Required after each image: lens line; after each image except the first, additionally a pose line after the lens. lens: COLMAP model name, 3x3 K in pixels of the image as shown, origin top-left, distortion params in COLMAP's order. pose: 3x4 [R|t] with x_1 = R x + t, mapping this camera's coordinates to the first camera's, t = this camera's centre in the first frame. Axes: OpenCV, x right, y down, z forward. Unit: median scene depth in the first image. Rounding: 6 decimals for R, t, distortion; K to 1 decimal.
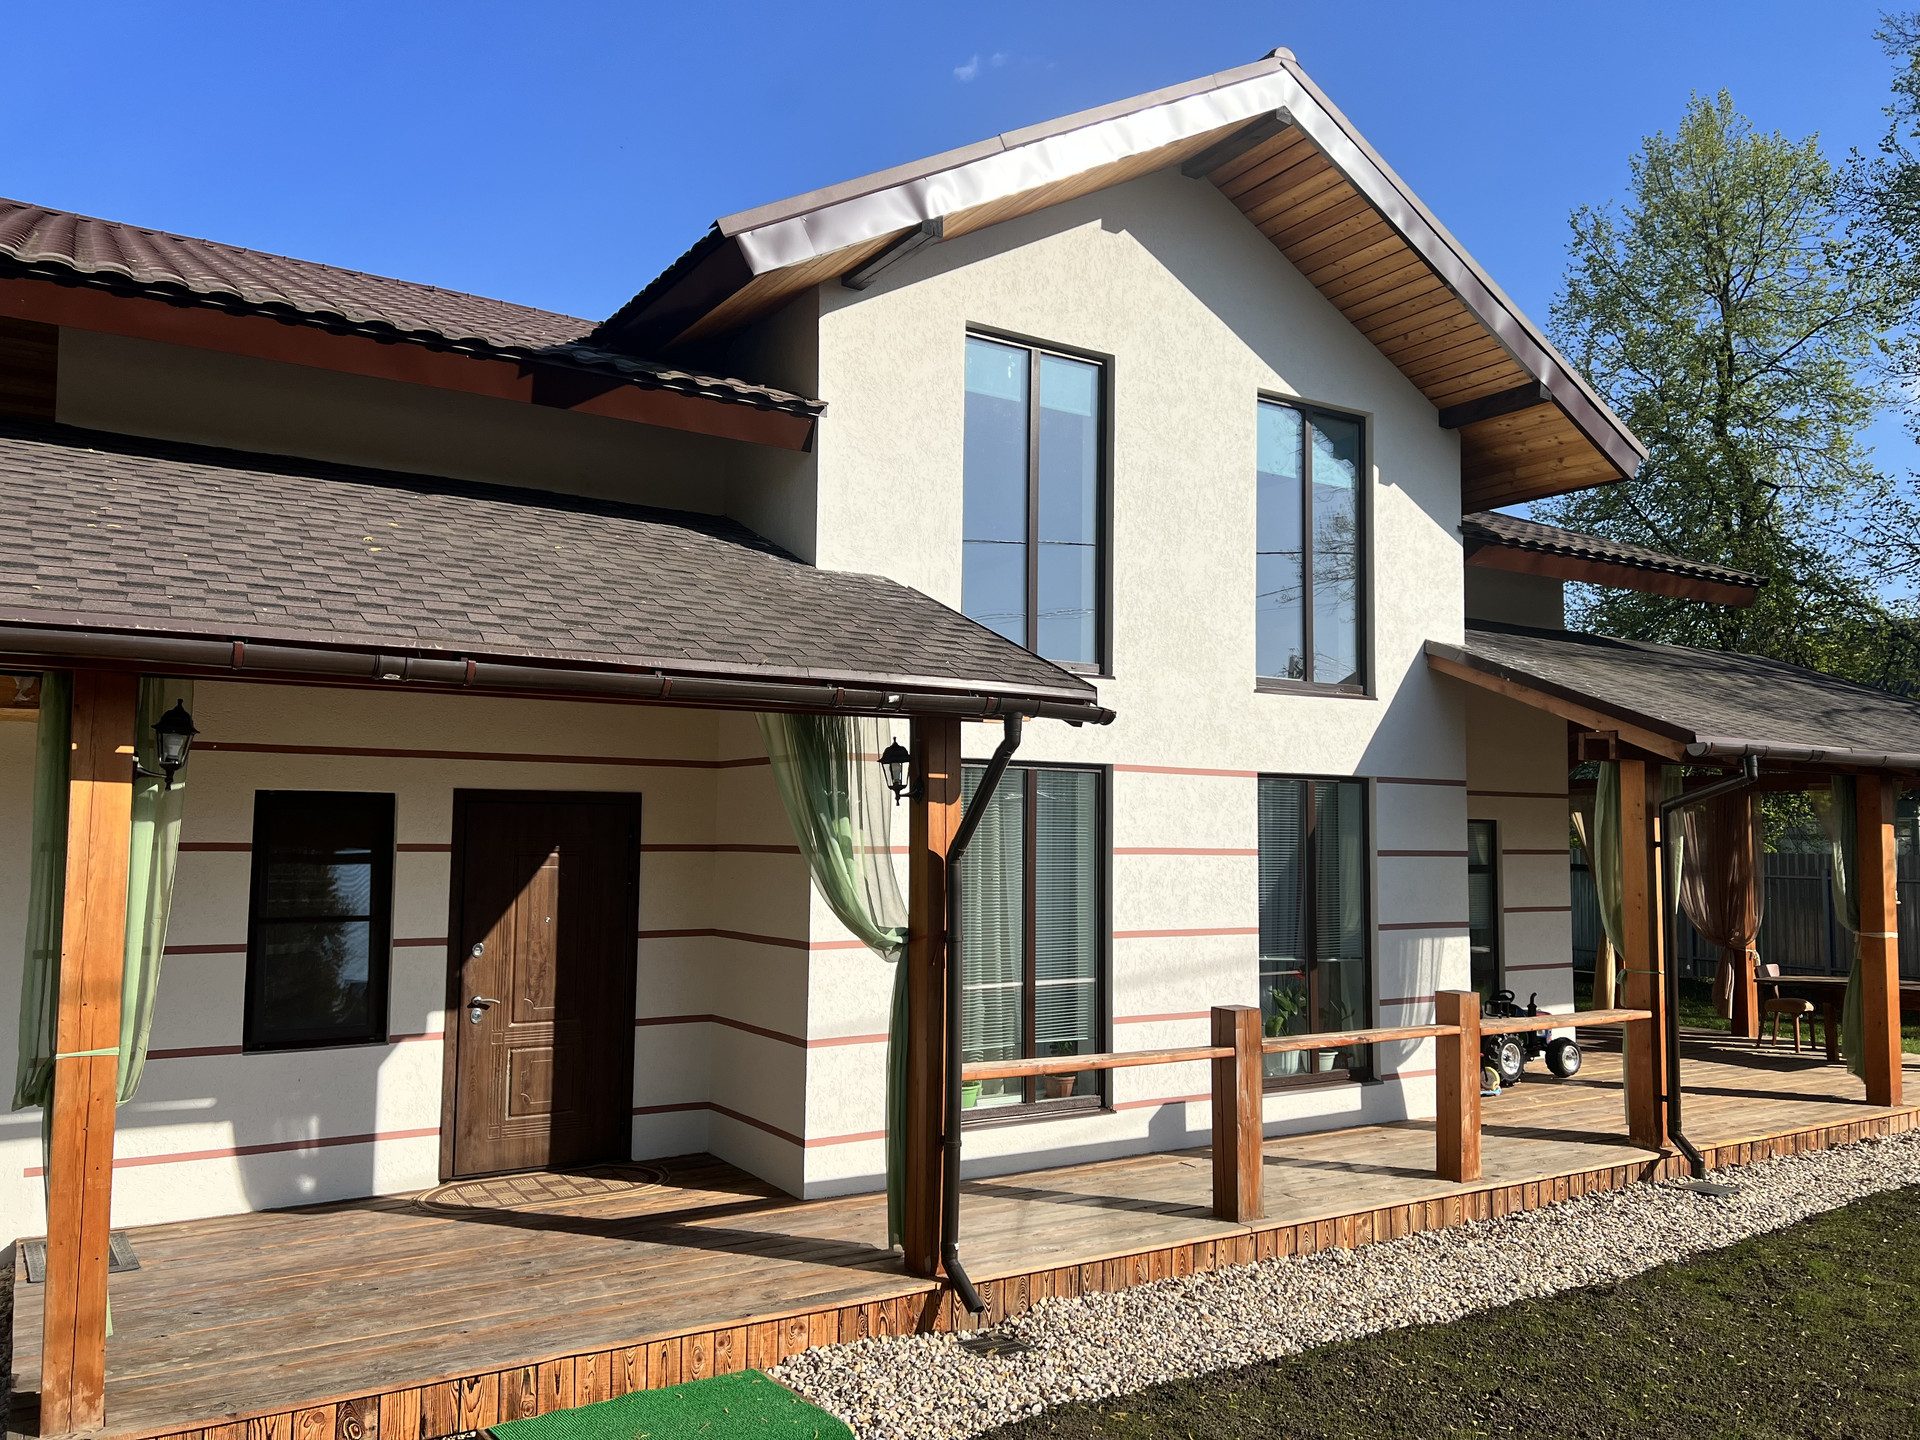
lens RADIAL K [[1453.1, 0, 958.2], [0, 1453.1, 729.9], [0, 0, 1]] dist [0.050543, -0.048001]
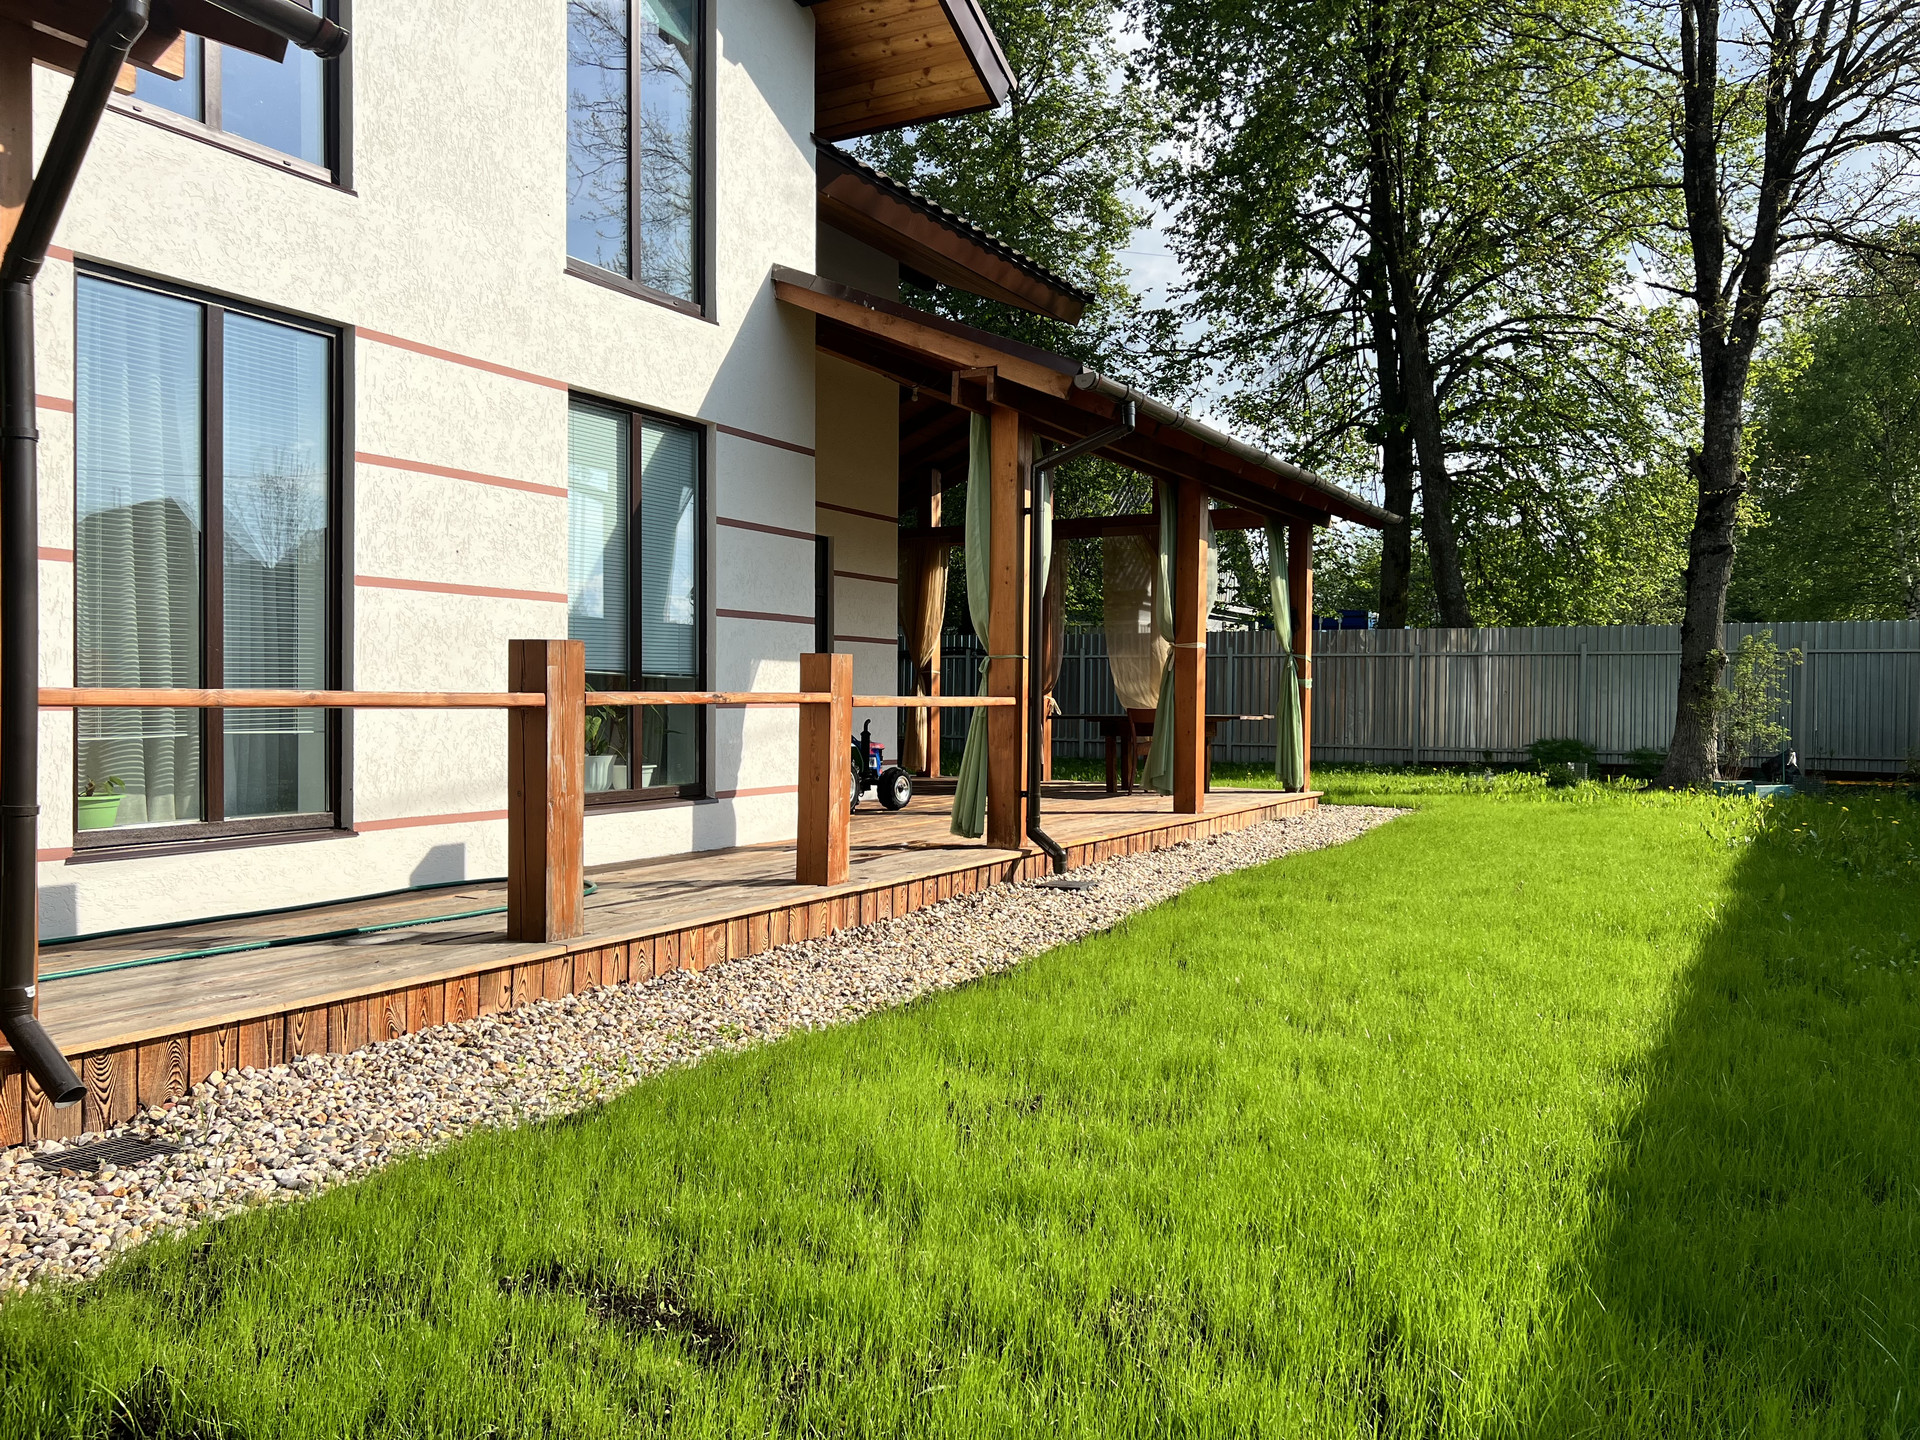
lens RADIAL K [[1453.1, 0, 969.6], [0, 1453.1, 708.2], [0, 0, 1]] dist [0.050543, -0.048001]
pose [[0.880693, -0.008987, 0.473602, 0.039283], [-0.031898, 0.996425, 0.078223, 0.156784], [-0.472612, -0.083997, 0.877259, 0.292482]]
